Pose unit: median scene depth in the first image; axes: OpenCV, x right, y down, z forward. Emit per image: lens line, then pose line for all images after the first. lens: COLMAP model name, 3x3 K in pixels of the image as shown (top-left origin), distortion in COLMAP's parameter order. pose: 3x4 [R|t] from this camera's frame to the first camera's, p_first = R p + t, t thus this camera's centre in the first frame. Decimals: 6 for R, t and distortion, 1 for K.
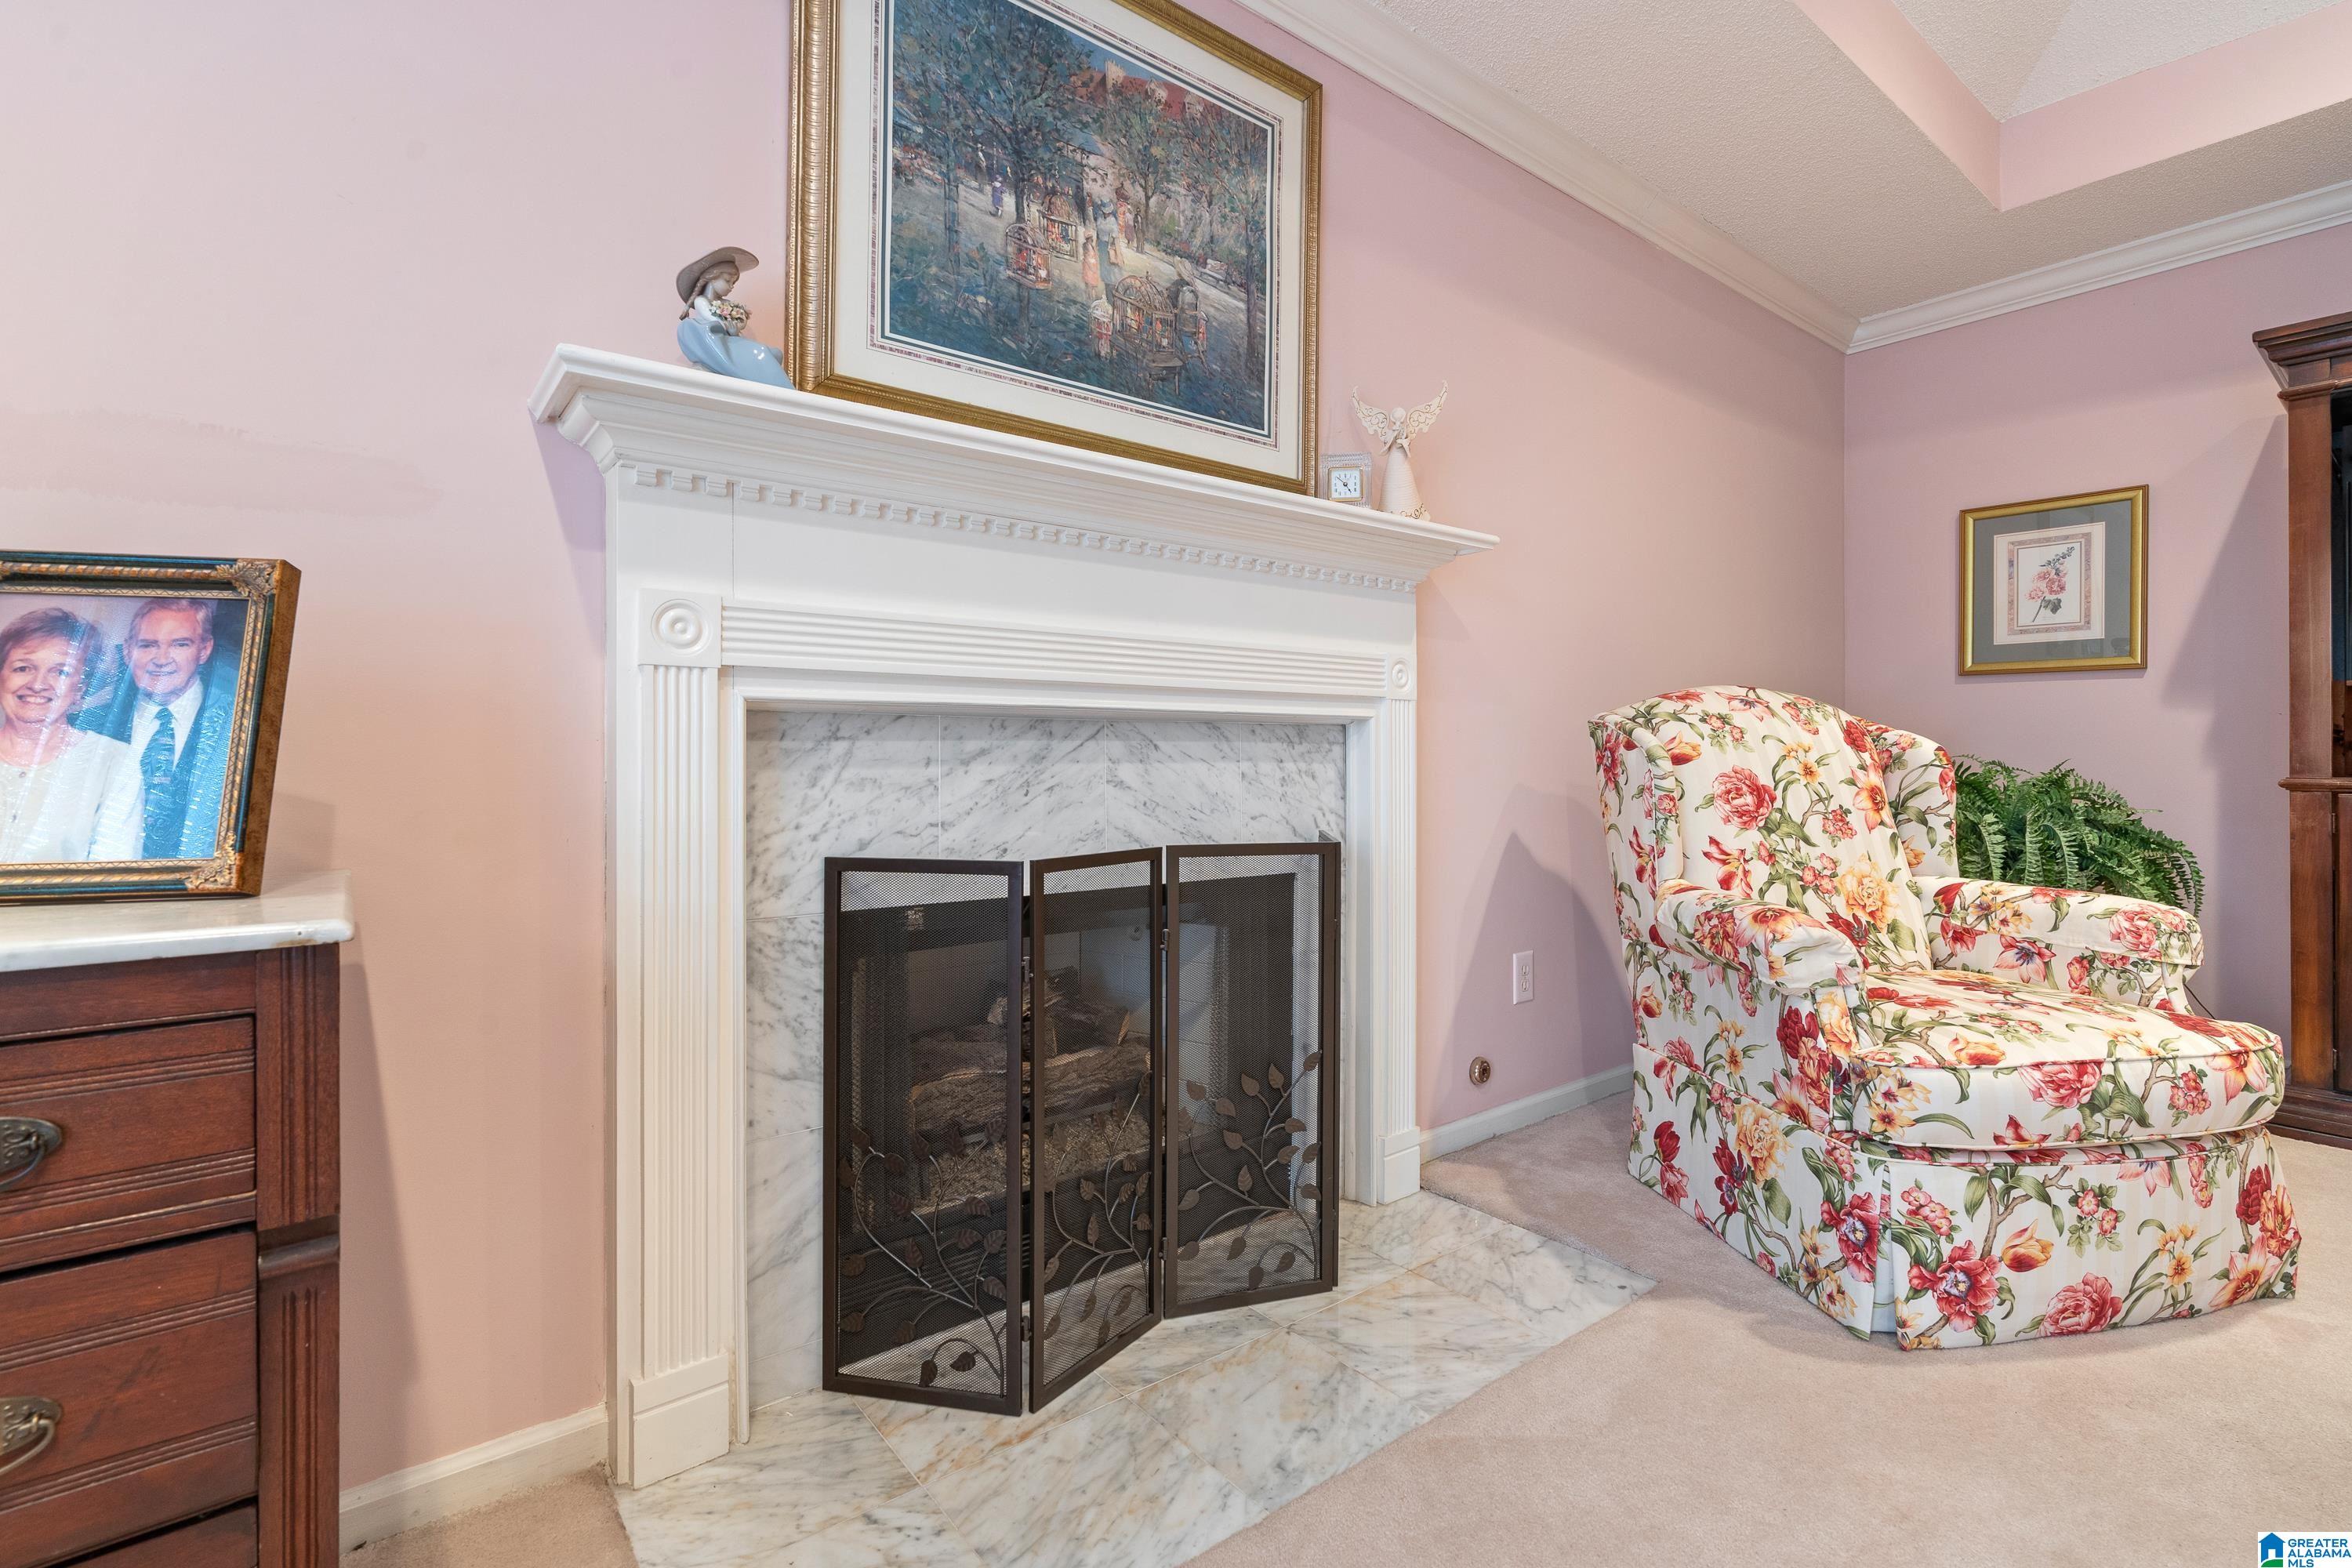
lens RADIAL K [[1069.6, 0, 1174.8], [0, 1069.6, 752.9], [0, 0, 1]] dist [-0.011466, 0.000047]
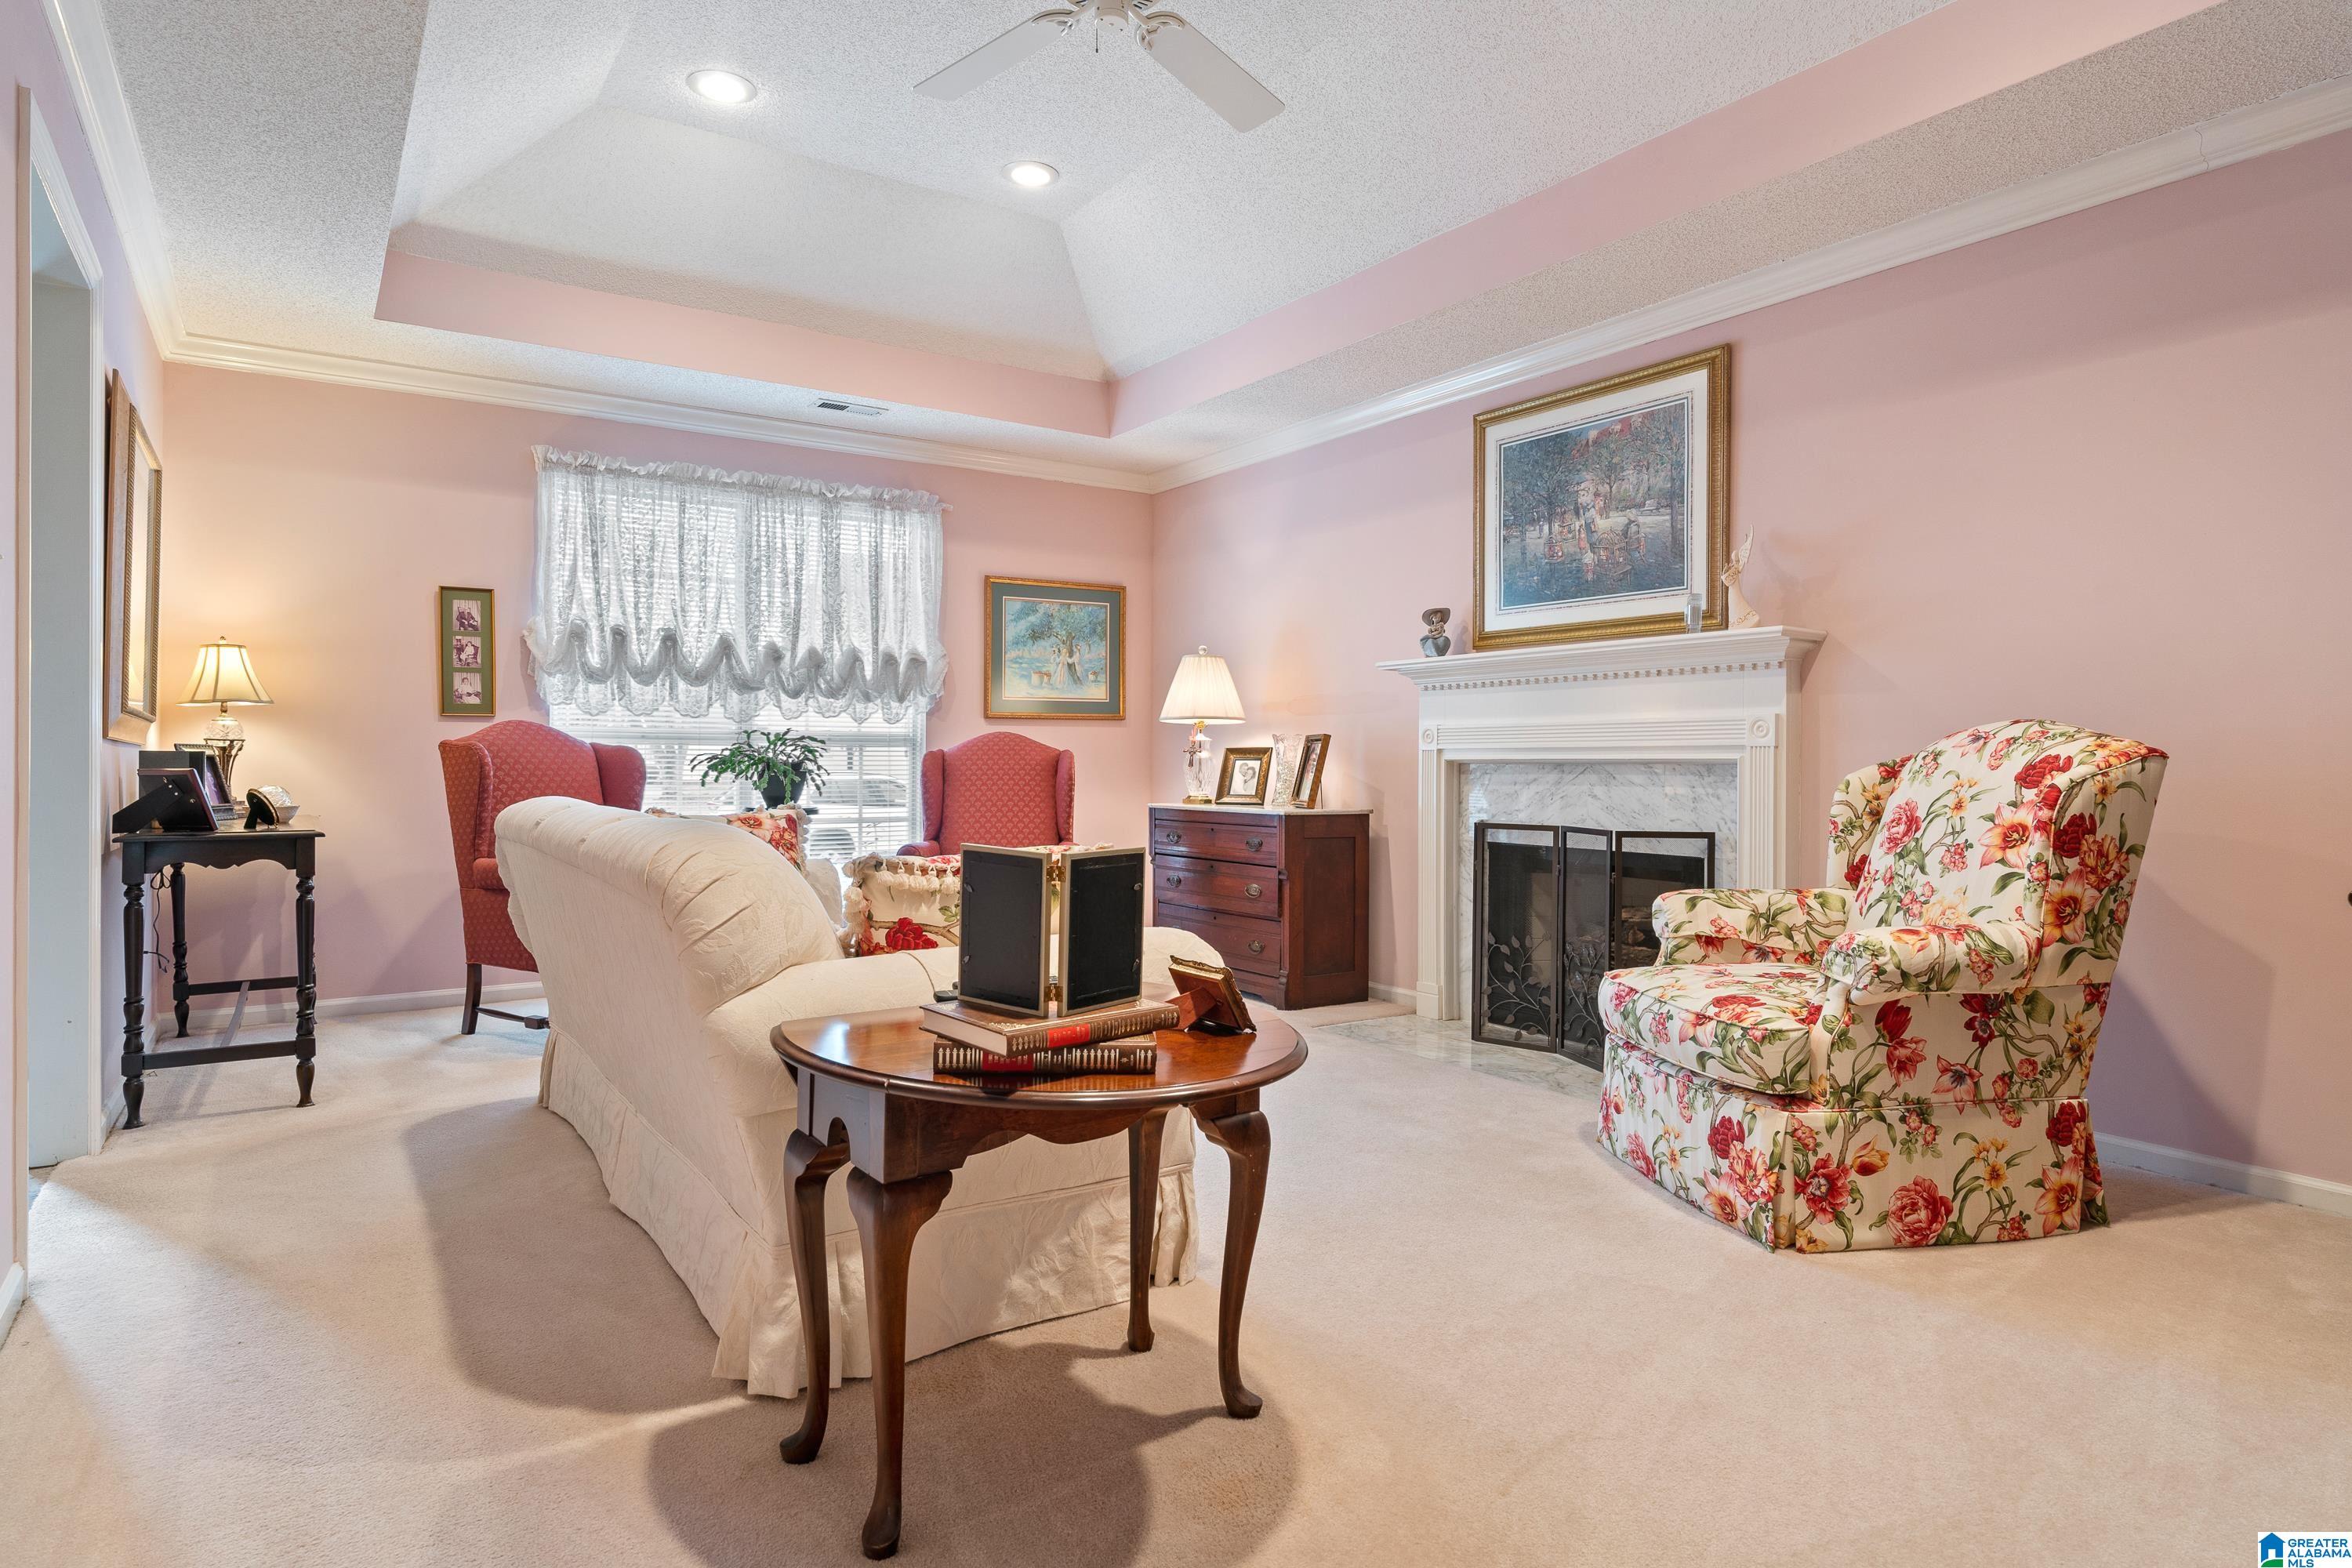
lens RADIAL K [[1344.9, 0, 1176.0], [0, 1344.9, 784.0], [0, 0, 1]] dist [0.001088, 0.000178]
pose [[-0.079033, 0.011974, -0.996800, 2.404918], [-0.005310, 0.999909, 0.012432, -0.019974], [0.996858, 0.006276, -0.078962, 0.419266]]
